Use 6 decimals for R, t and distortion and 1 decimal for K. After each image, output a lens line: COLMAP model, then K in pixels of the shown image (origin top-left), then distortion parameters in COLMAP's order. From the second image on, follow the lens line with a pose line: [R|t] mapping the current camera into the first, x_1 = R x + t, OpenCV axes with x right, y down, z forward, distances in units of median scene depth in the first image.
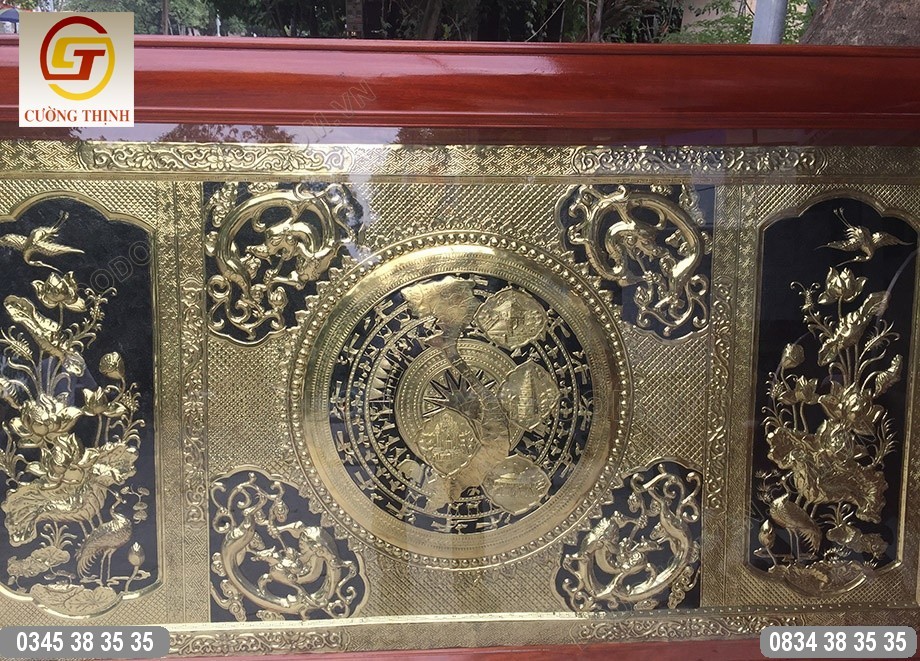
lens RADIAL K [[736.9, 0, 476.3], [0, 736.9, 299.8], [0, 0, 1]] dist [0.110957, -0.153853]
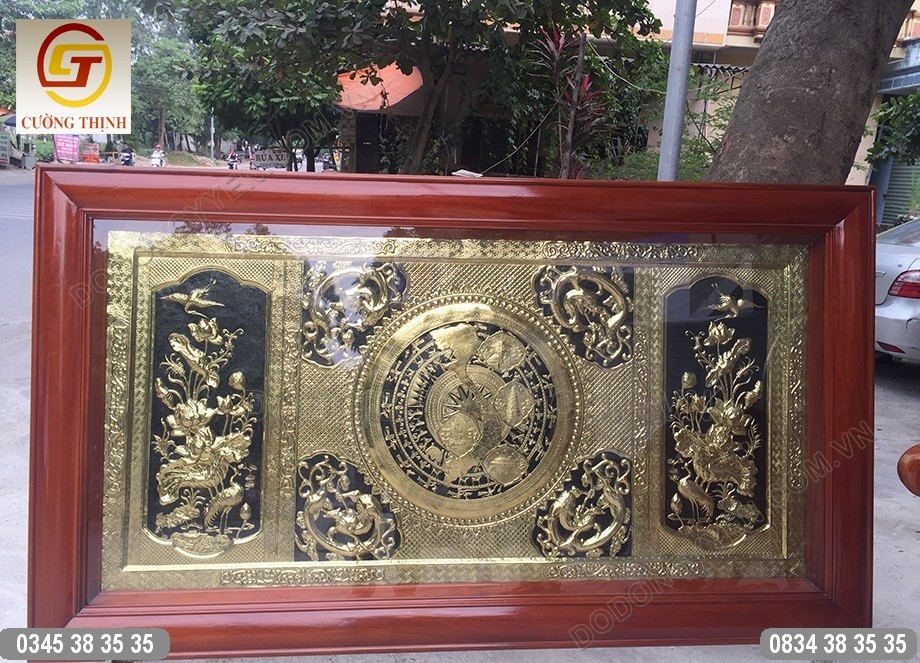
lens RADIAL K [[736.9, 0, 476.3], [0, 736.9, 300.8], [0, 0, 1]] dist [0.110957, -0.153853]
pose [[0.999676, 0.010340, 0.023240, -0.041662], [-0.007129, 0.990928, -0.134203, 0.123646], [-0.024417, 0.133994, 0.990681, -0.504677]]
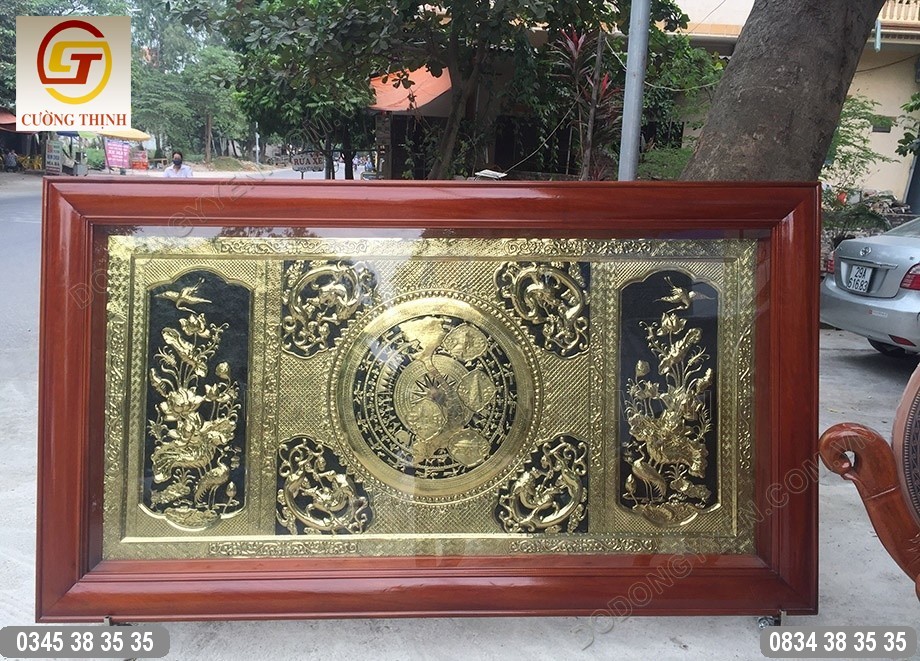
lens RADIAL K [[736.9, 0, 476.3], [0, 736.9, 299.8], [0, 0, 1]] dist [0.110957, -0.153853]
pose [[0.999453, -0.000125, -0.033070, 0.123055], [-0.004304, 0.990996, -0.133824, 0.147818], [0.032789, 0.133894, 0.990453, -0.616860]]
